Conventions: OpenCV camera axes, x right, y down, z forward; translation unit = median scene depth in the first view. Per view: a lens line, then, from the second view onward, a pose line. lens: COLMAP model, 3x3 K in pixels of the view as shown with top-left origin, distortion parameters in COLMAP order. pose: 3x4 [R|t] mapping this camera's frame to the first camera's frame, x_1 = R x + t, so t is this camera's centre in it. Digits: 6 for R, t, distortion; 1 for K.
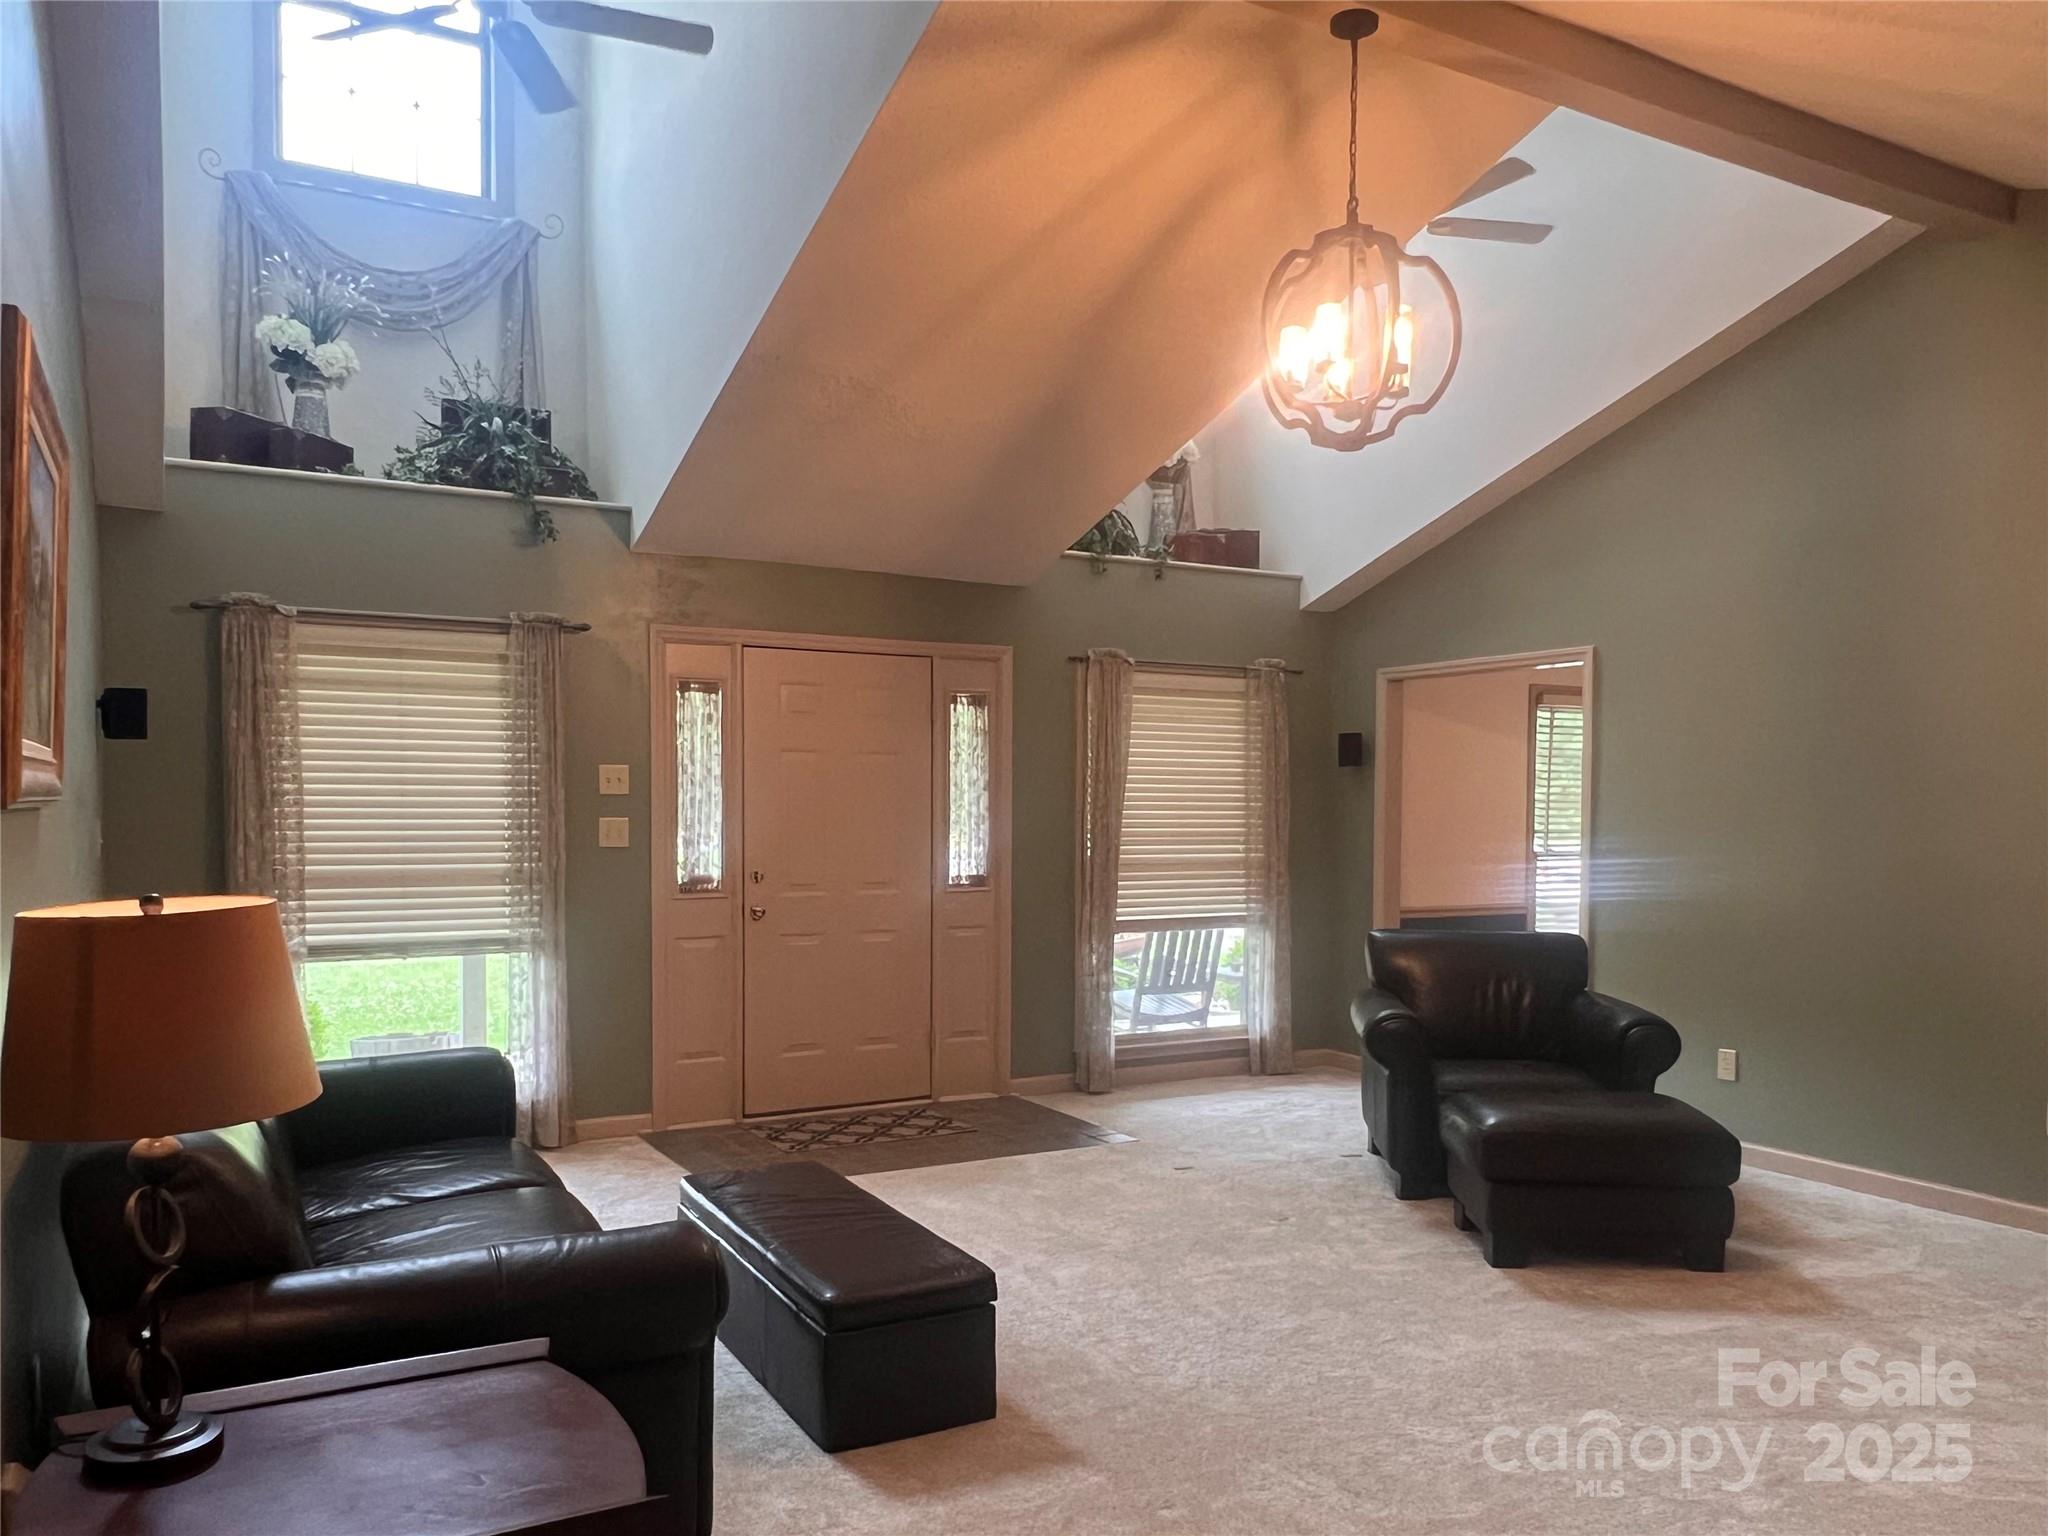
lens RADIAL K [[1490.0, 0, 1023.8], [0, 1490.0, 828.9], [0, 0, 1]] dist [0.036766, -0.000424]
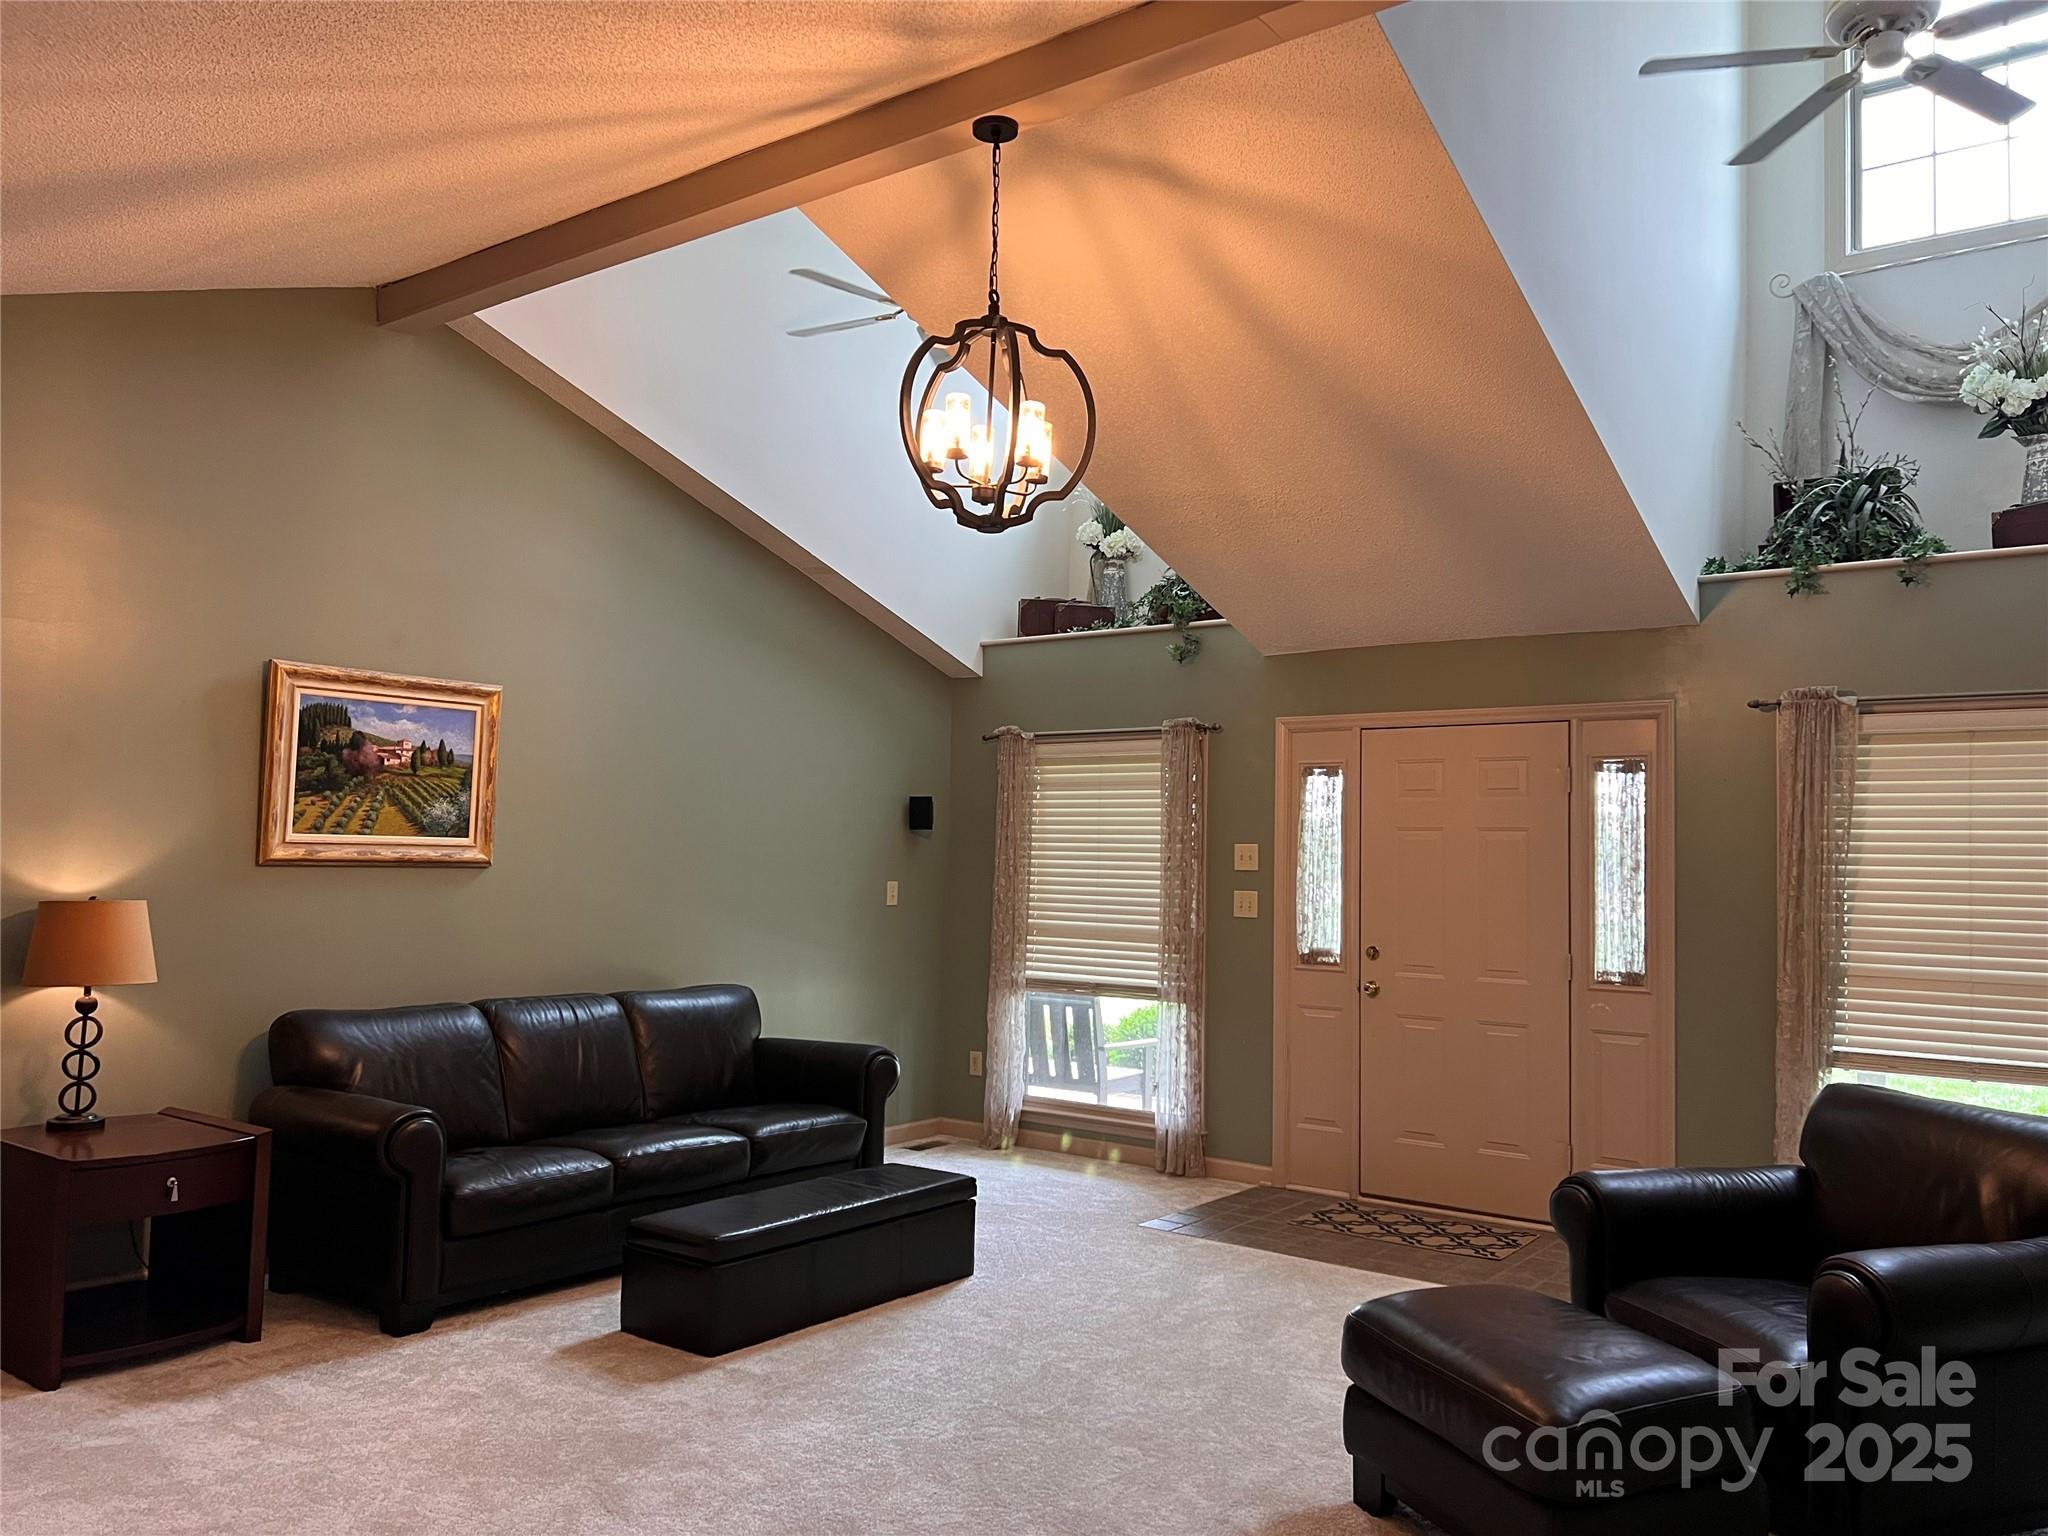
lens RADIAL K [[1574.3, 0, 1066.3], [0, 1574.3, 773.4], [0, 0, 1]] dist [0.067261, -0.076478]
pose [[0.409495, -0.052308, -0.910812, 0.734897], [-0.038816, 0.996452, -0.074678, -0.001959], [0.911486, 0.065934, 0.406012, 0.374972]]
